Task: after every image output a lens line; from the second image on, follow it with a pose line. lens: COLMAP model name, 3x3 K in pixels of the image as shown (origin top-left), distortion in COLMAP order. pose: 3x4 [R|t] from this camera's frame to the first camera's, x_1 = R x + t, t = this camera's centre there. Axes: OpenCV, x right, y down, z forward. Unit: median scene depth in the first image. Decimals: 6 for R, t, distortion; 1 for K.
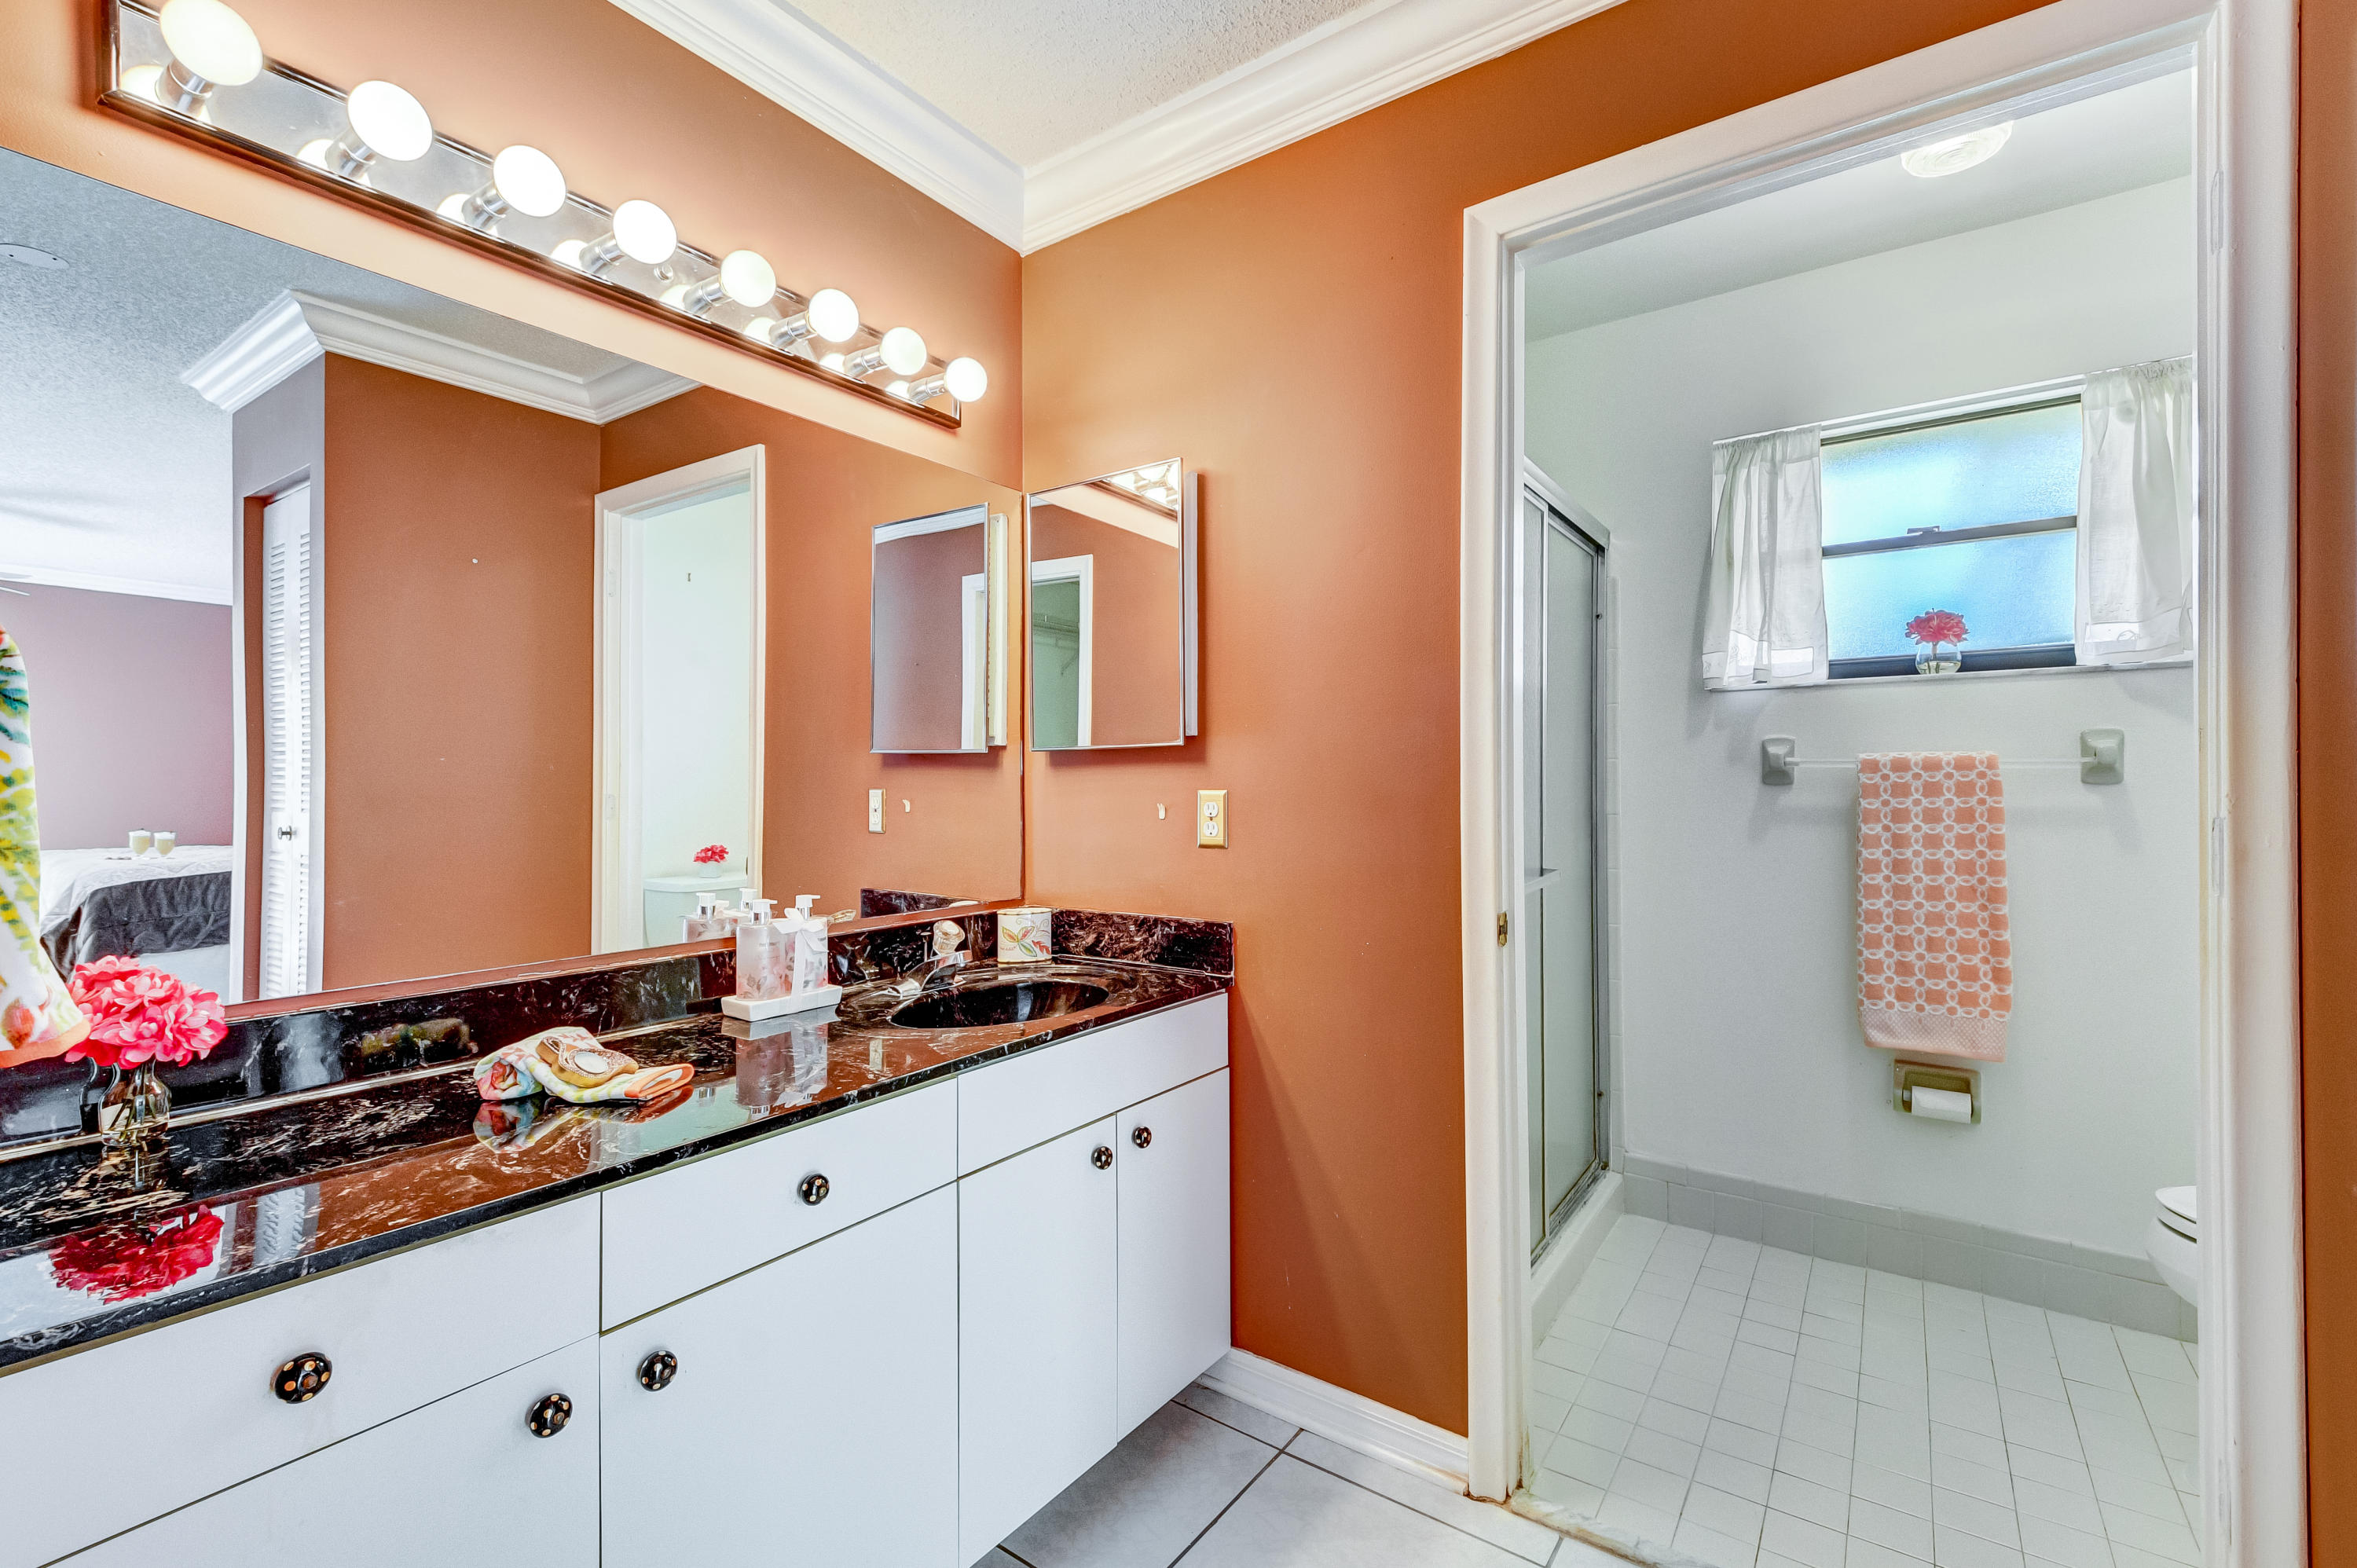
lens RADIAL K [[1056.7, 0, 1181.5], [0, 1056.7, 782.9], [0, 0, 1]] dist [0.000271, -0.001752]
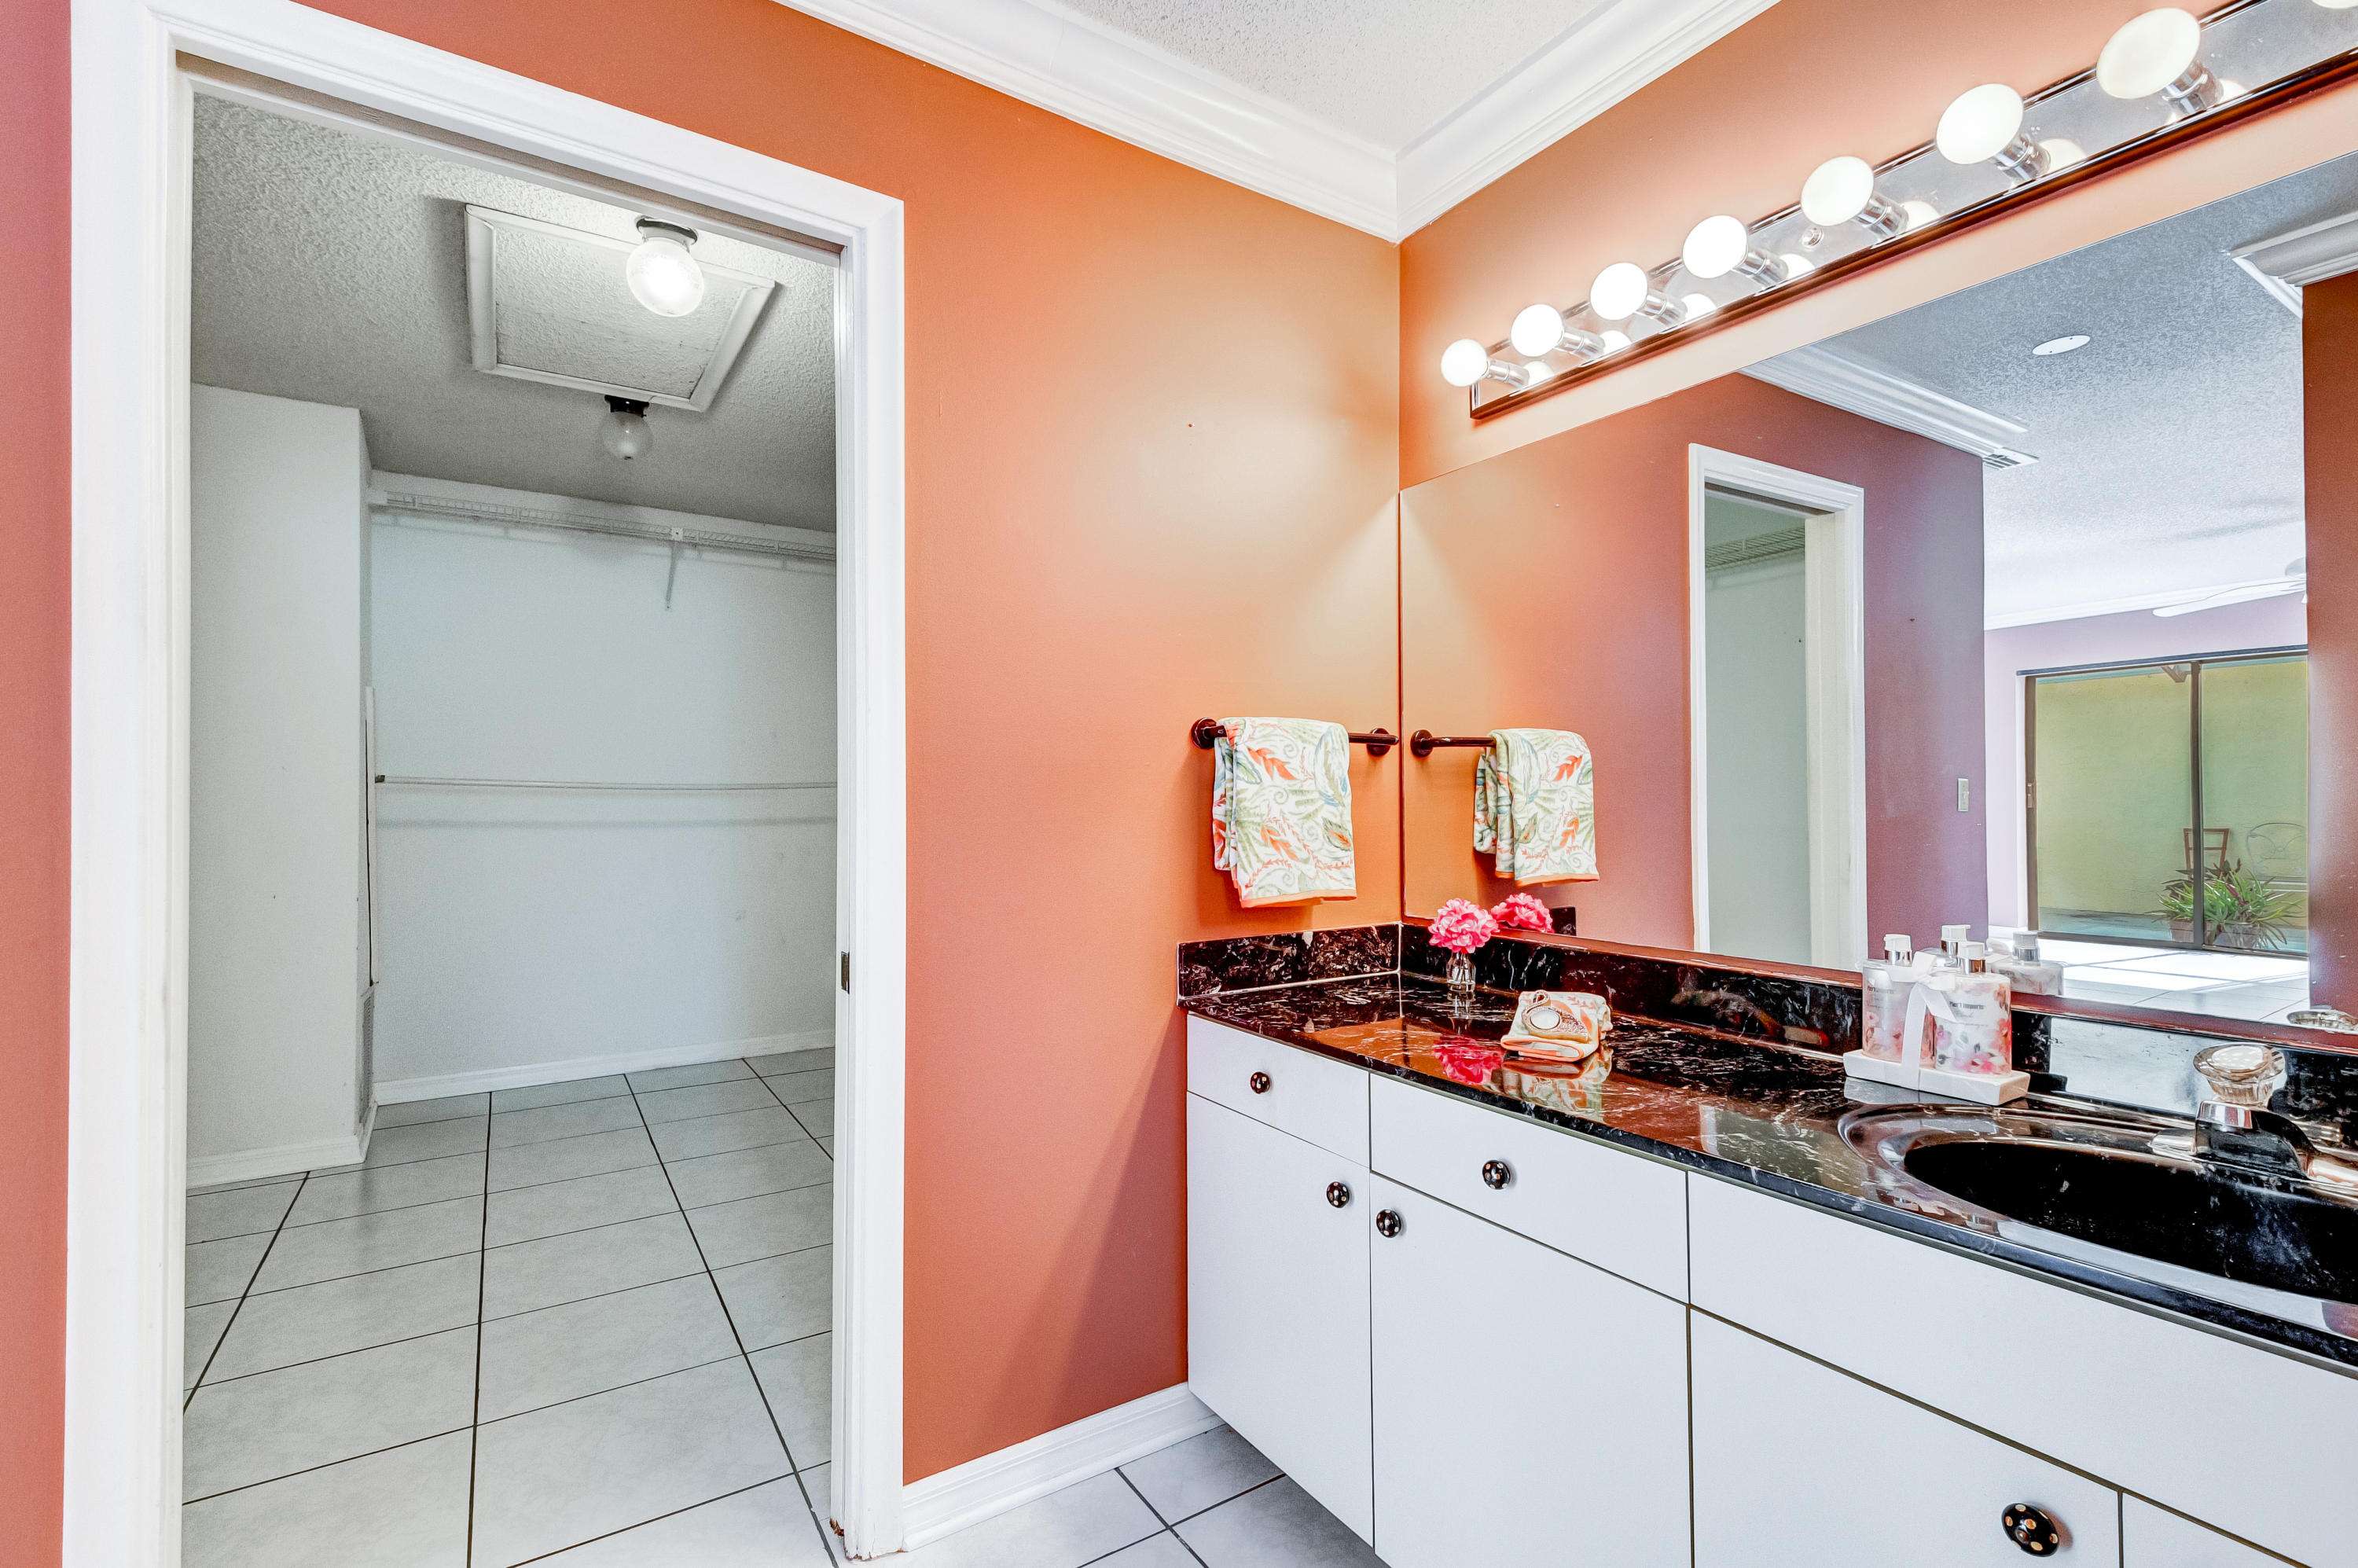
lens RADIAL K [[1057.2, 0, 1181.5], [0, 1057.2, 778.1], [0, 0, 1]] dist [0.000271, -0.001752]
pose [[-0.382672, -0.004131, -0.923875, 0.647280], [0.002569, 0.999981, -0.005536, -0.006726], [0.923881, -0.004492, -0.382655, 0.958220]]
